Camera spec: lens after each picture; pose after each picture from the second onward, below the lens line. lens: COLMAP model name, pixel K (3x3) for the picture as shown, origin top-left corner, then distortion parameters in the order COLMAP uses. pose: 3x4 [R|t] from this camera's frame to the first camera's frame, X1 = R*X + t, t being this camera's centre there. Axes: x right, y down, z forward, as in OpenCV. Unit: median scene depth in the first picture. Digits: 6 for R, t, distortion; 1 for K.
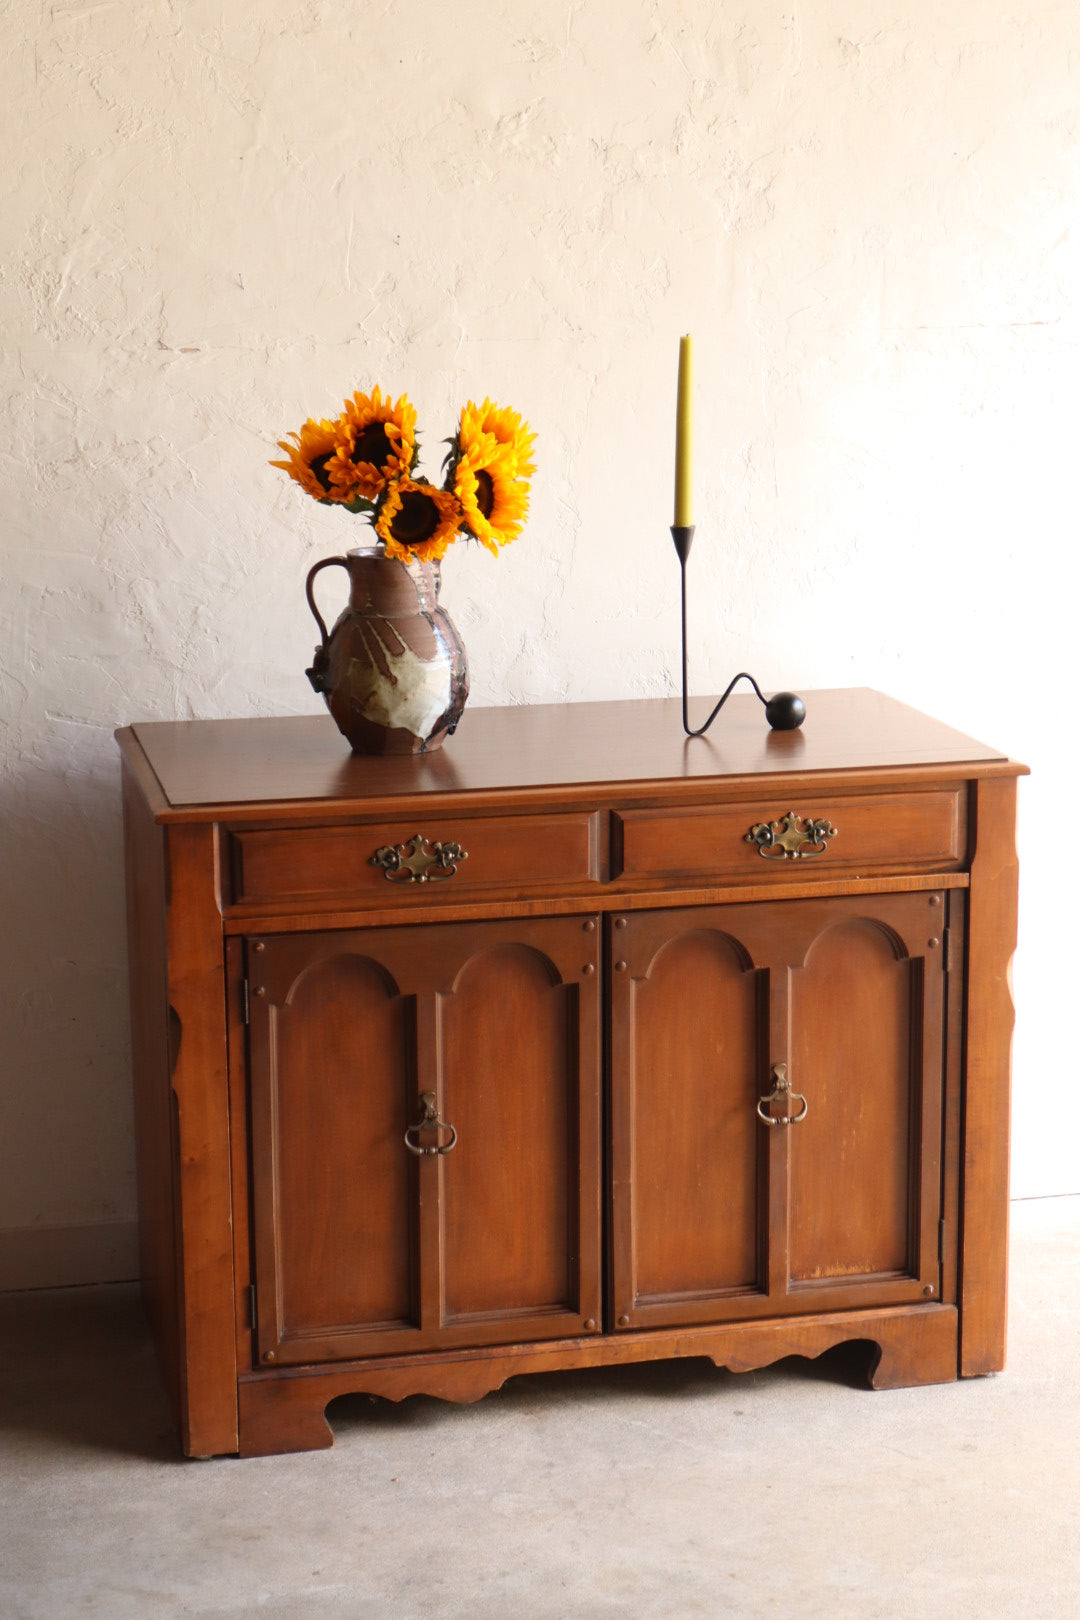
lens RADIAL K [[2981.9, 0, 541.6], [0, 2981.9, 811.2], [0, 0, 1]] dist [0.095865, 0.232224]
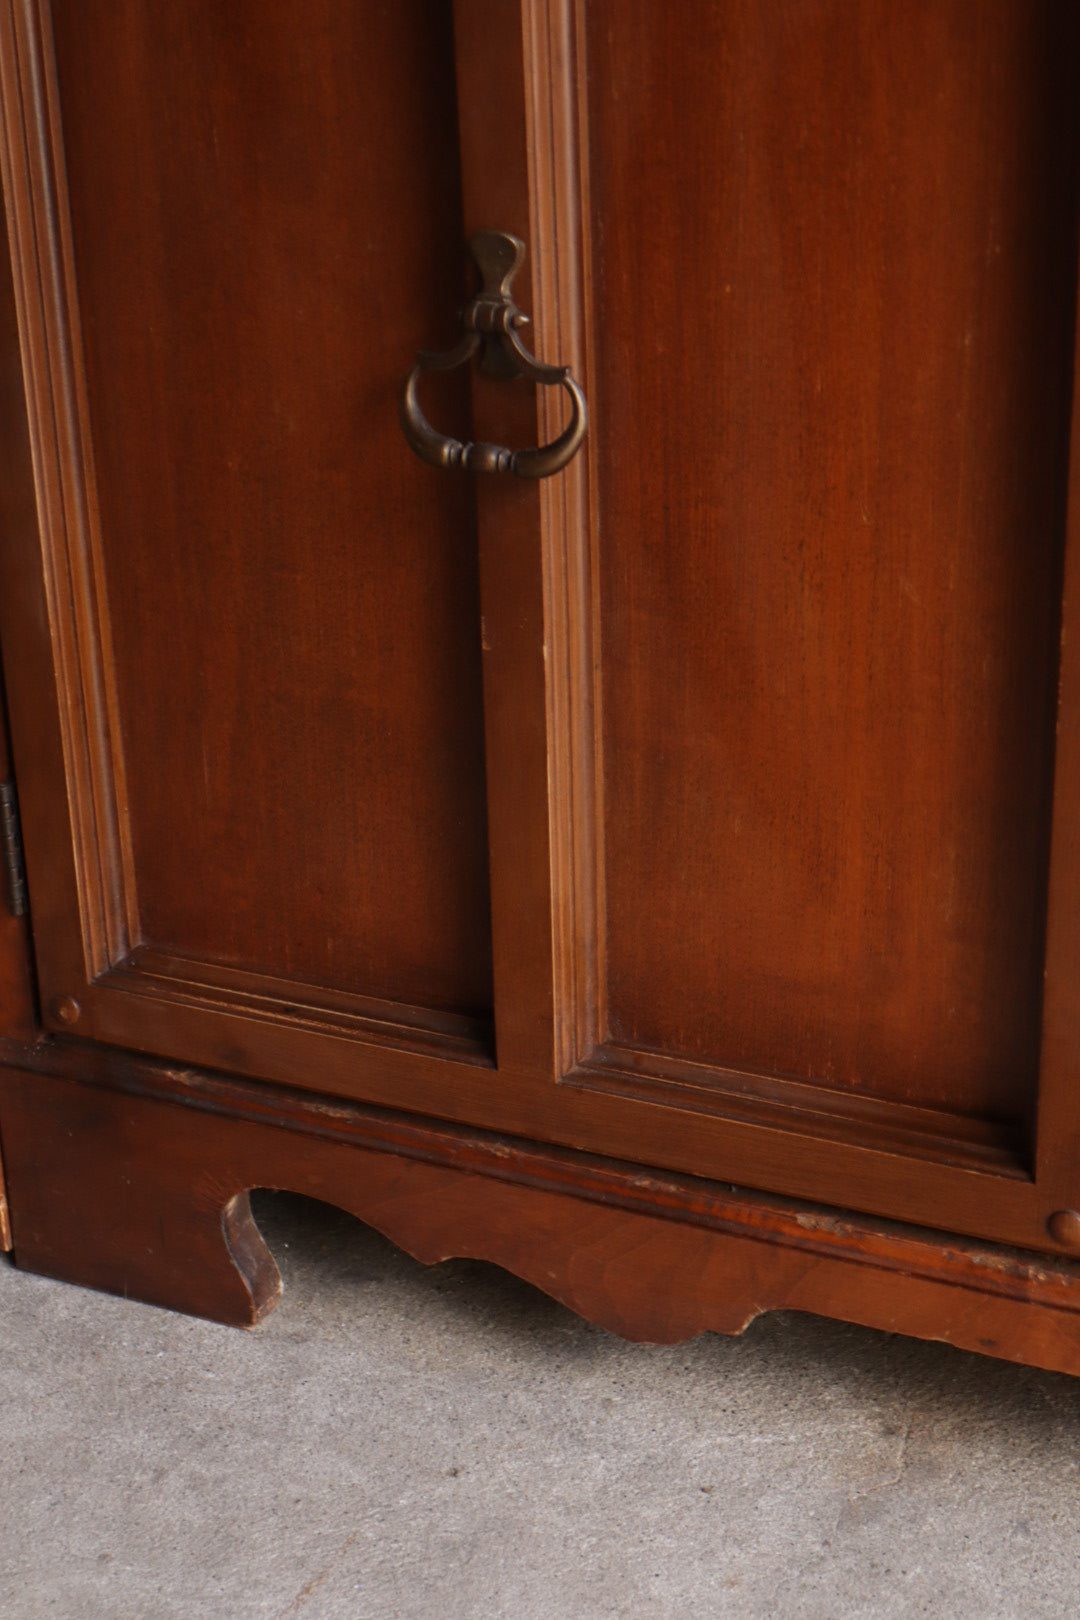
lens RADIAL K [[2825.4, 0, 543.5], [0, 2825.4, 816.2], [0, 0, 1]] dist [0.079443, 0.122205]
pose [[0.773833, 0.237984, -0.586980, 0.118154], [-0.113341, 0.963799, 0.241341, 0.079707], [0.623166, -0.120228, 0.772793, 0.771939]]
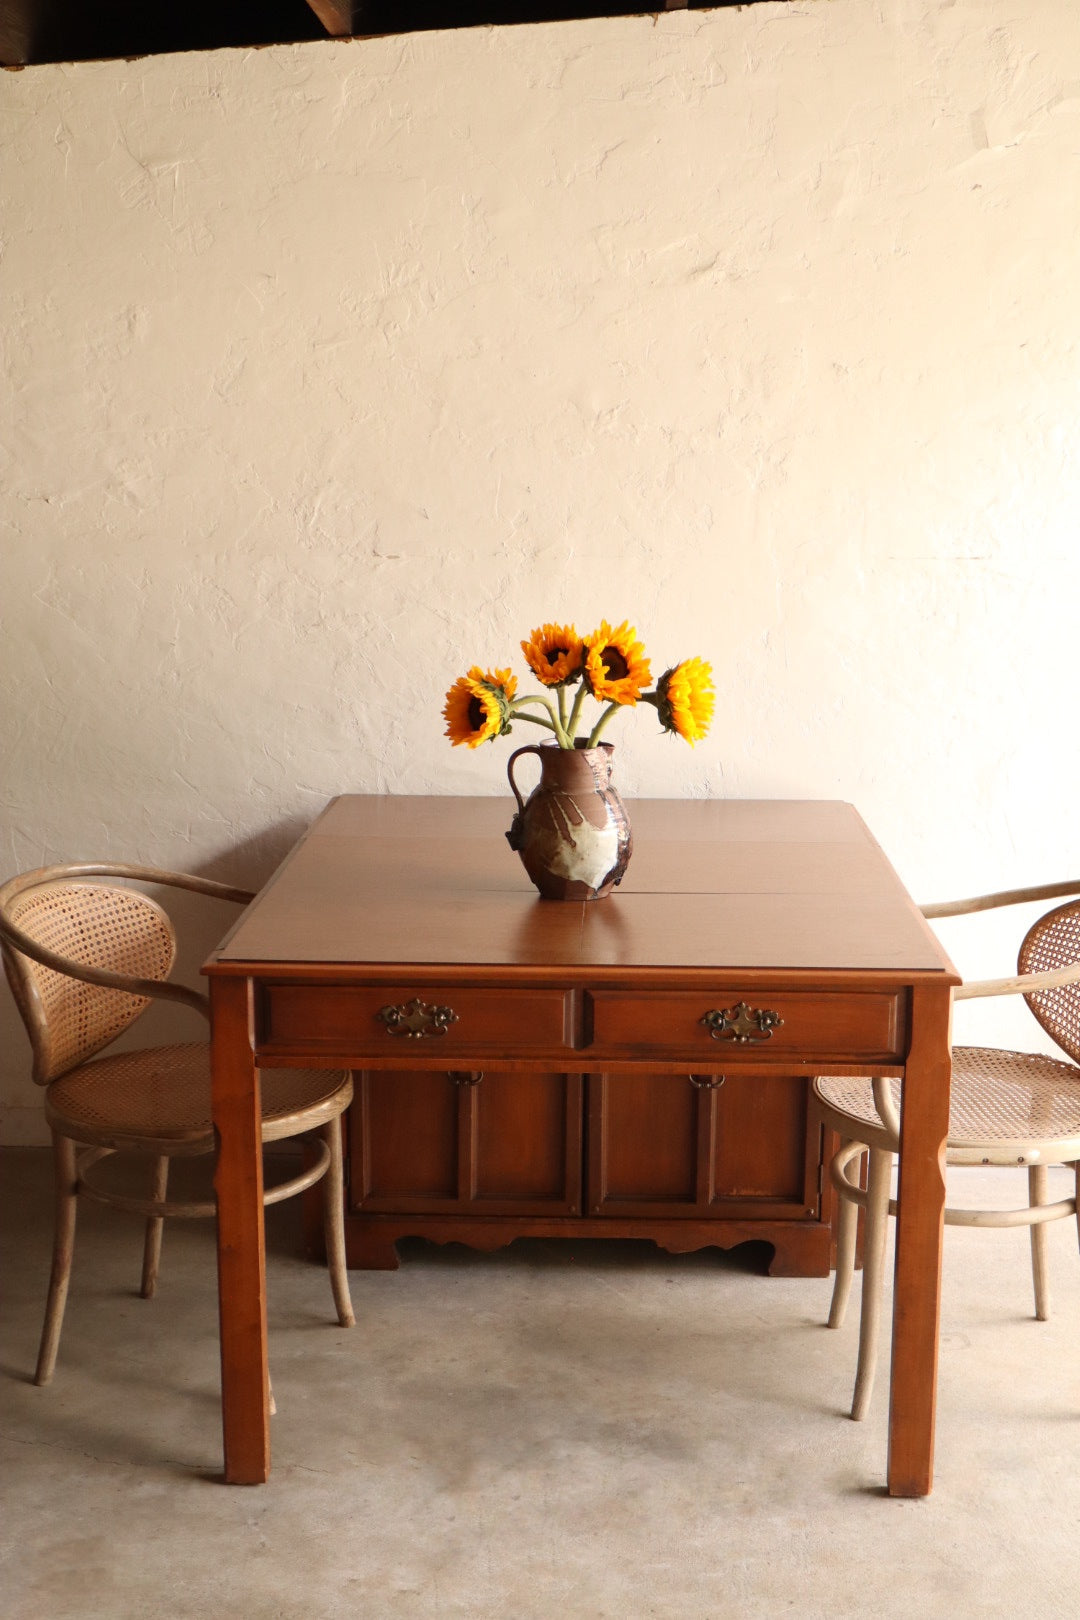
lens RADIAL K [[2042.6, 0, 547.4], [0, 2042.6, 819.8], [0, 0, 1]] dist [-0.027589, 0.107436]
pose [[0.966400, 0.061661, -0.249538, 0.244809], [-0.069979, 0.997245, -0.024589, 0.002569], [0.247334, 0.041225, 0.968053, -0.000643]]
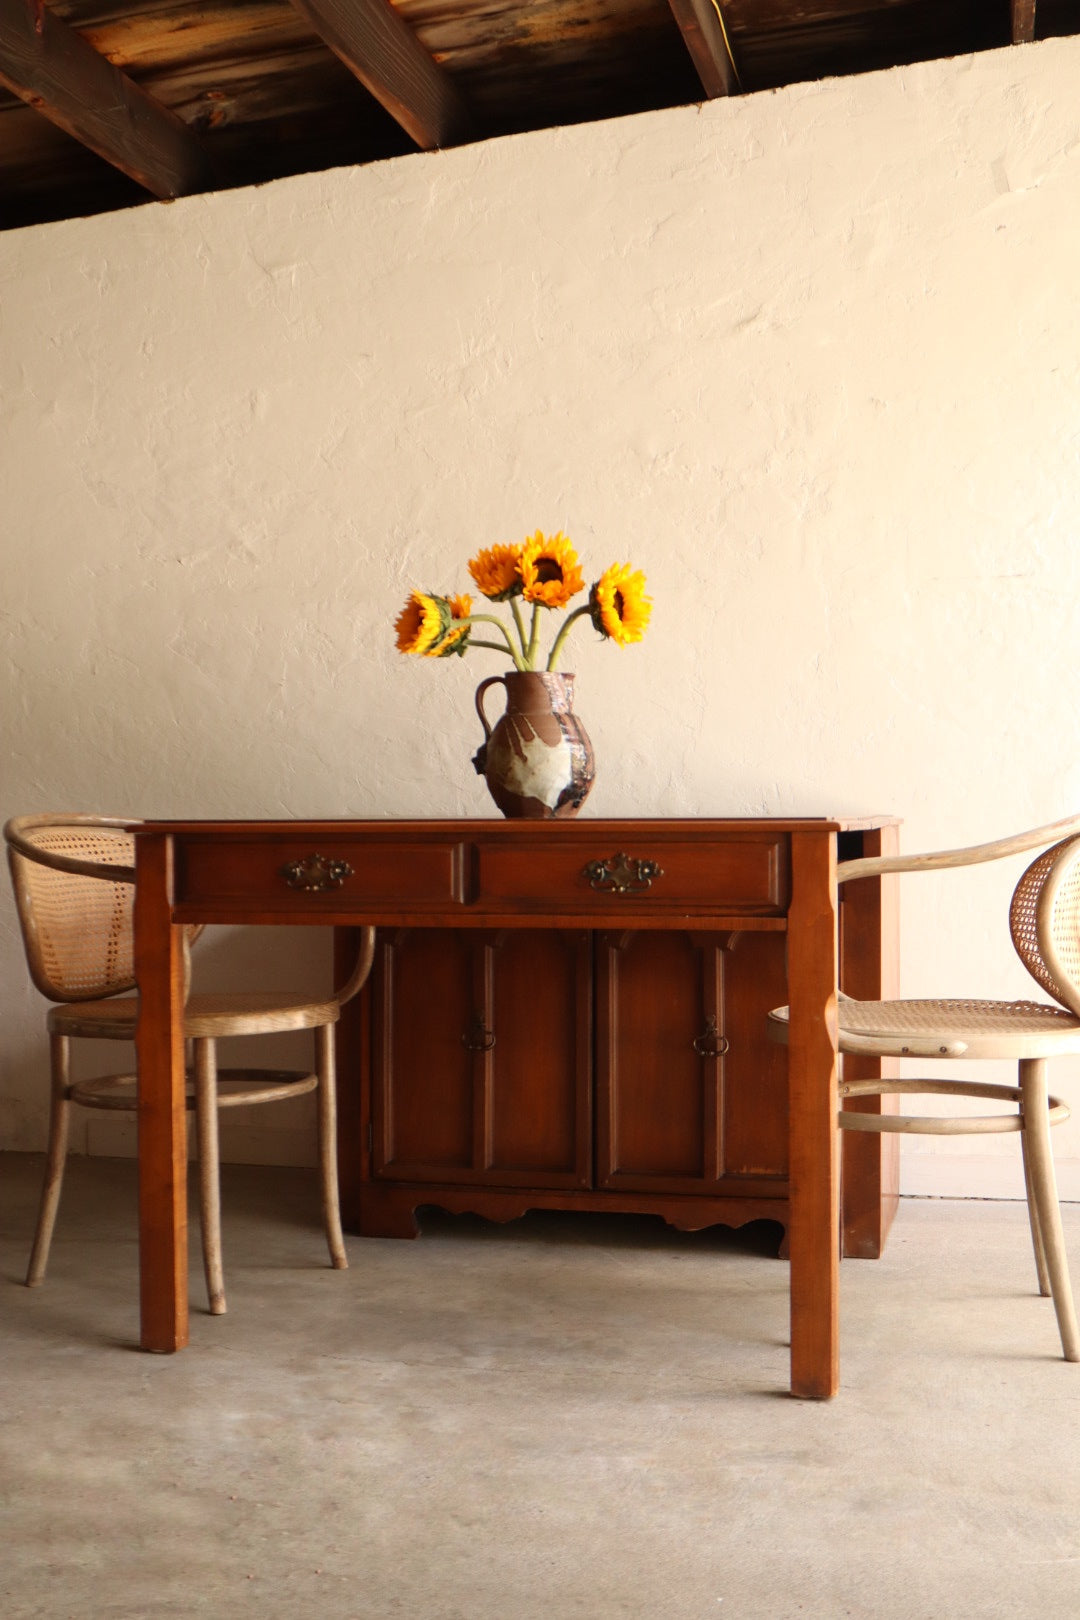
lens RADIAL K [[1859.5, 0, 547.0], [0, 1859.5, 817.4], [0, 0, 1]] dist [-0.053641, 0.076109]
pose [[0.889134, 0.007694, -0.457582, 0.421849], [-0.104481, 0.976866, -0.186593, 0.166601], [0.445560, 0.213715, 0.869369, 0.140282]]
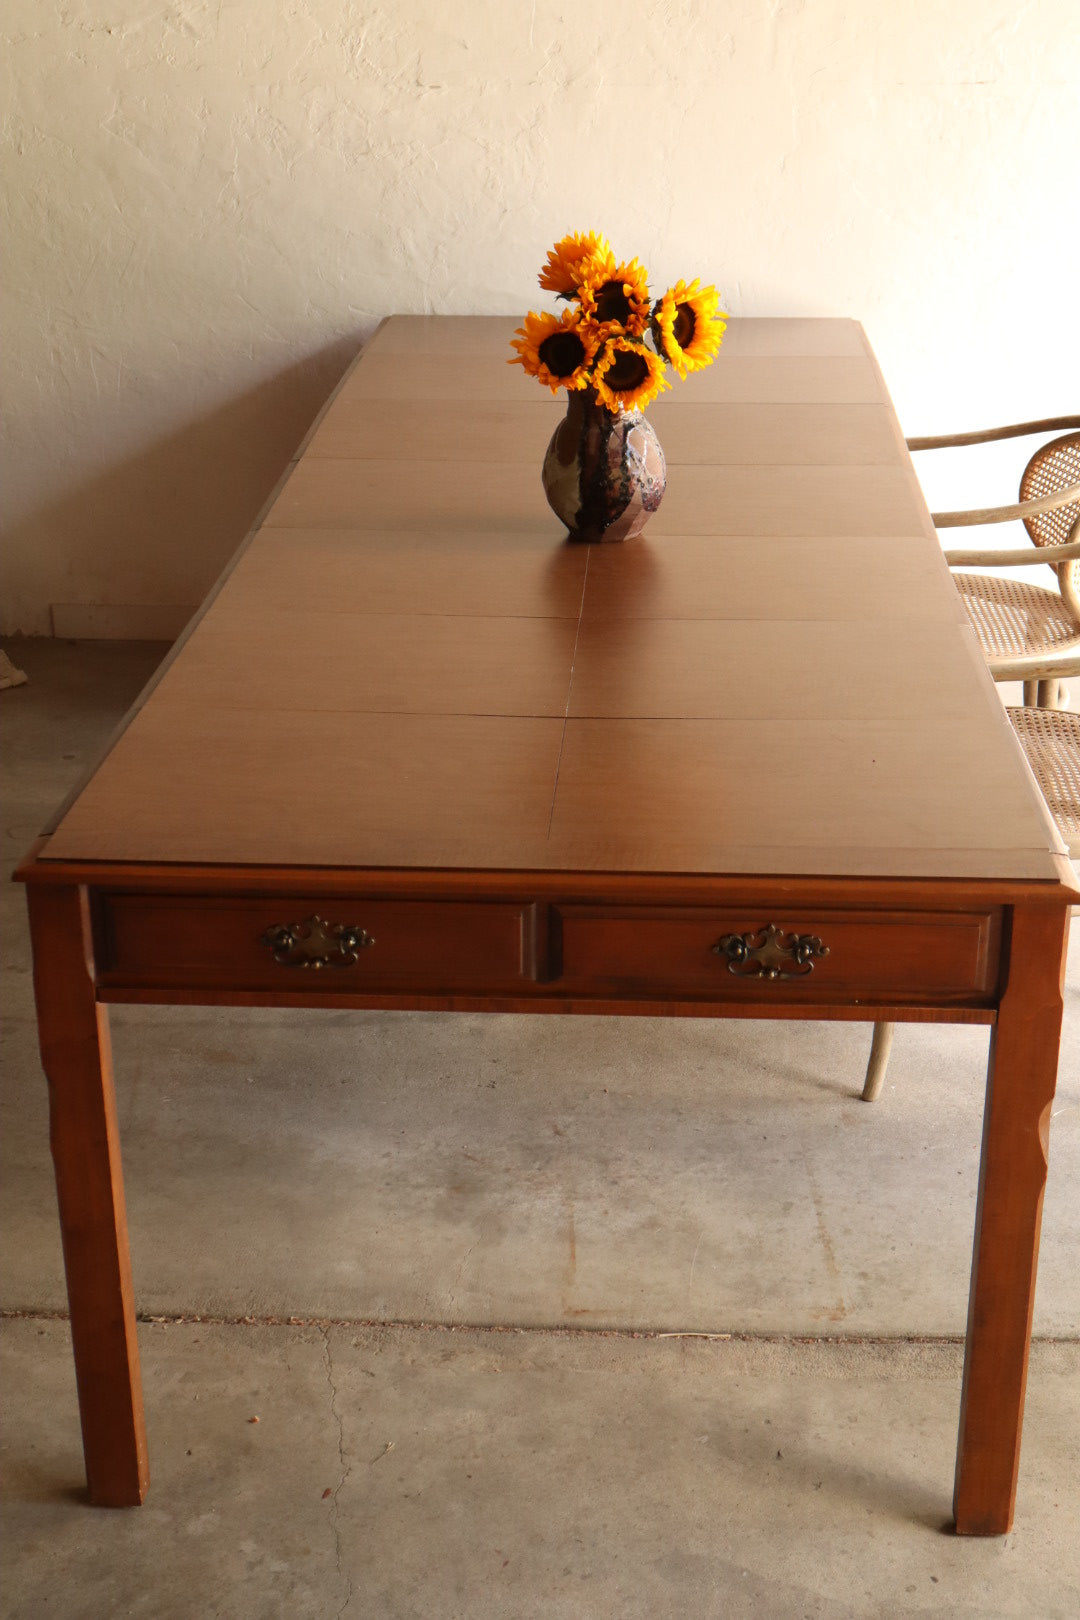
lens RADIAL K [[2162.4, 0, 546.2], [0, 2162.4, 819.4], [0, 0, 1]] dist [-0.006450, 0.101408]
pose [[0.961682, 0.112995, -0.249798, 0.303262], [-0.065009, 0.979117, 0.192626, 0.009399], [0.266347, -0.169006, 0.948945, -0.203358]]
